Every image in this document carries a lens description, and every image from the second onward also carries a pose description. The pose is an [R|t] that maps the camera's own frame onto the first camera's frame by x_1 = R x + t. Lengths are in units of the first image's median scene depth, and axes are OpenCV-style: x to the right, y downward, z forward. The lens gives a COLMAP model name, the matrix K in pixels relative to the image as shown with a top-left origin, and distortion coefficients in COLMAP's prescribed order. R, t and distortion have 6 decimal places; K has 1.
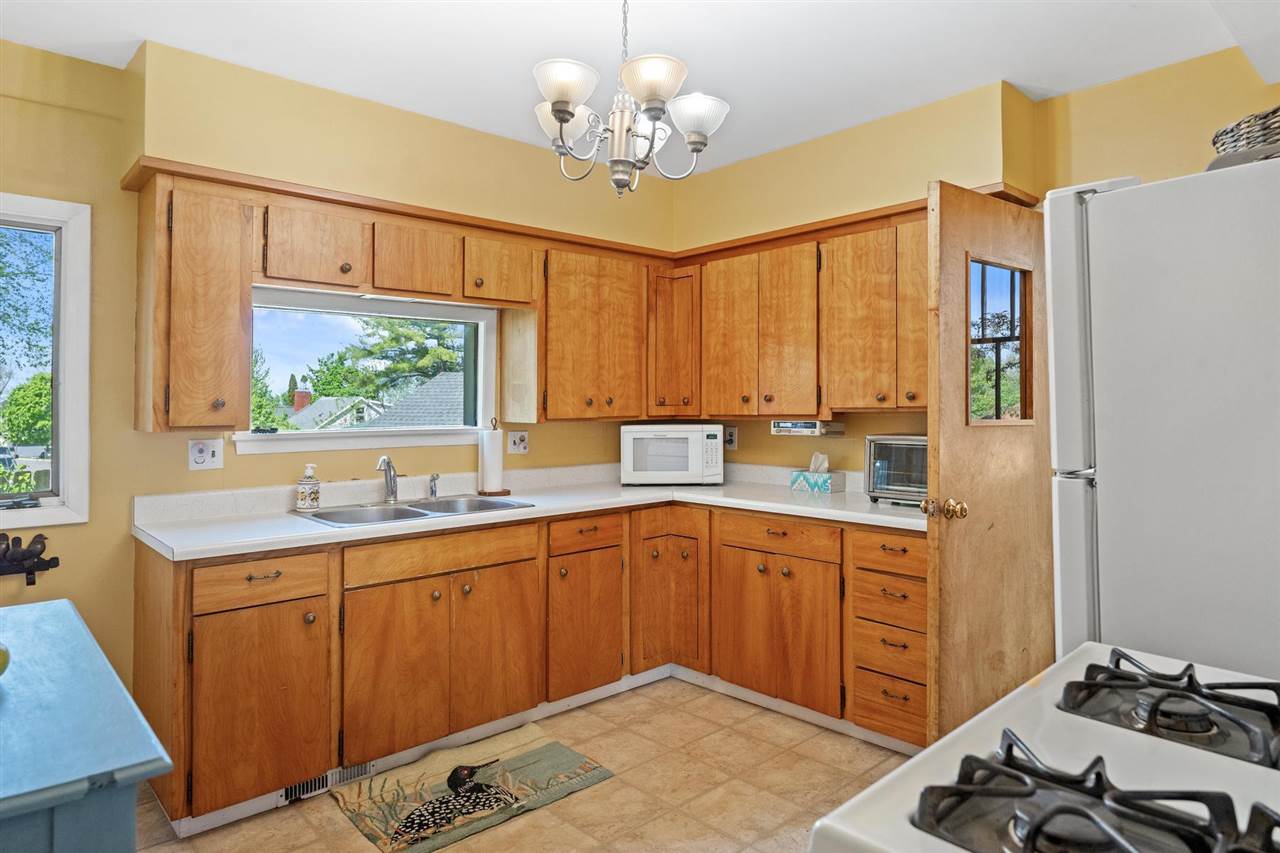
lens RADIAL K [[767.8, 0, 642.9], [0, 767.8, 385.3], [0, 0, 1]] dist [-0.038959, -0.000326]
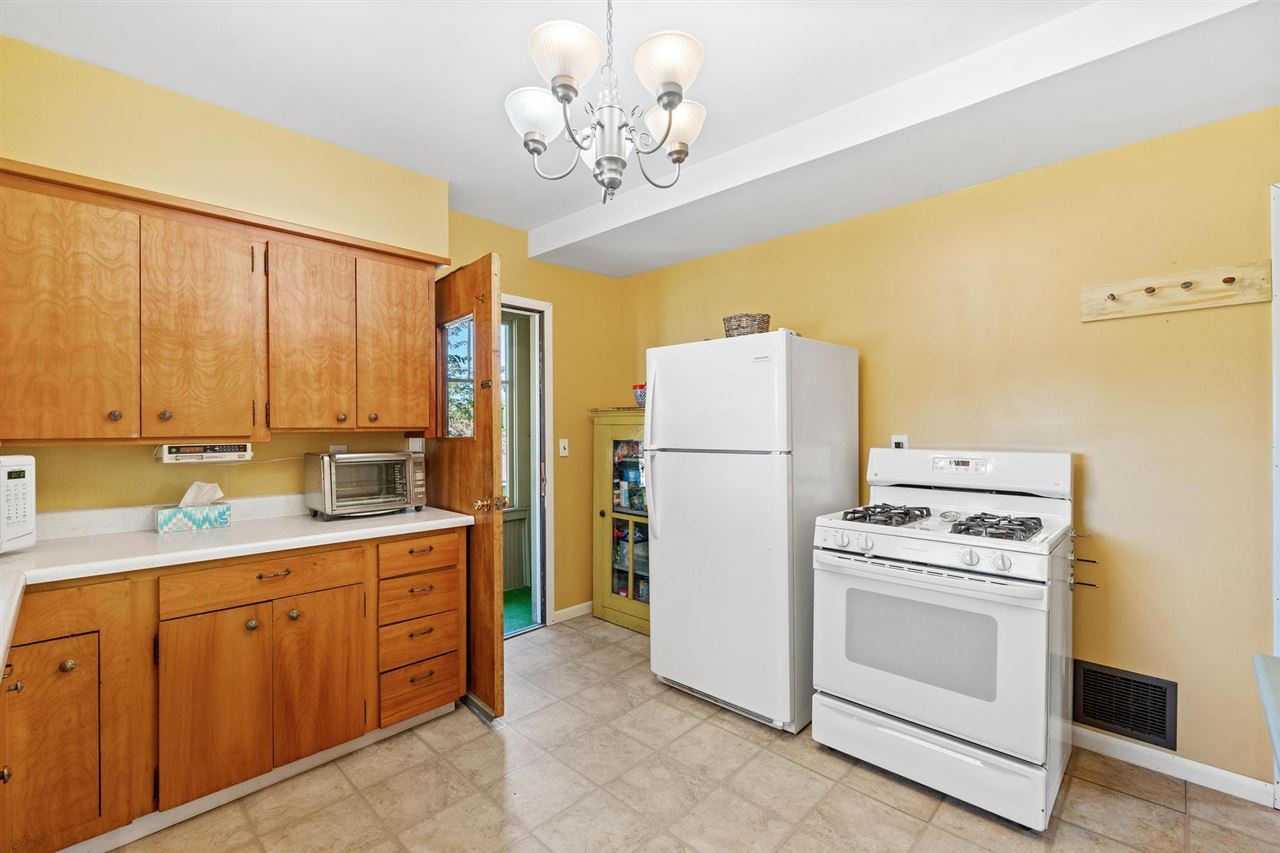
lens RADIAL K [[560.1, 0, 639.7], [0, 560.1, 435.1], [0, 0, 1]] dist [0.000551, -0.000274]
pose [[-0.059689, -0.006933, 0.998193, -0.458398], [-0.024024, 0.999696, 0.005506, 0.024197], [-0.997928, -0.023652, -0.059837, 0.624548]]
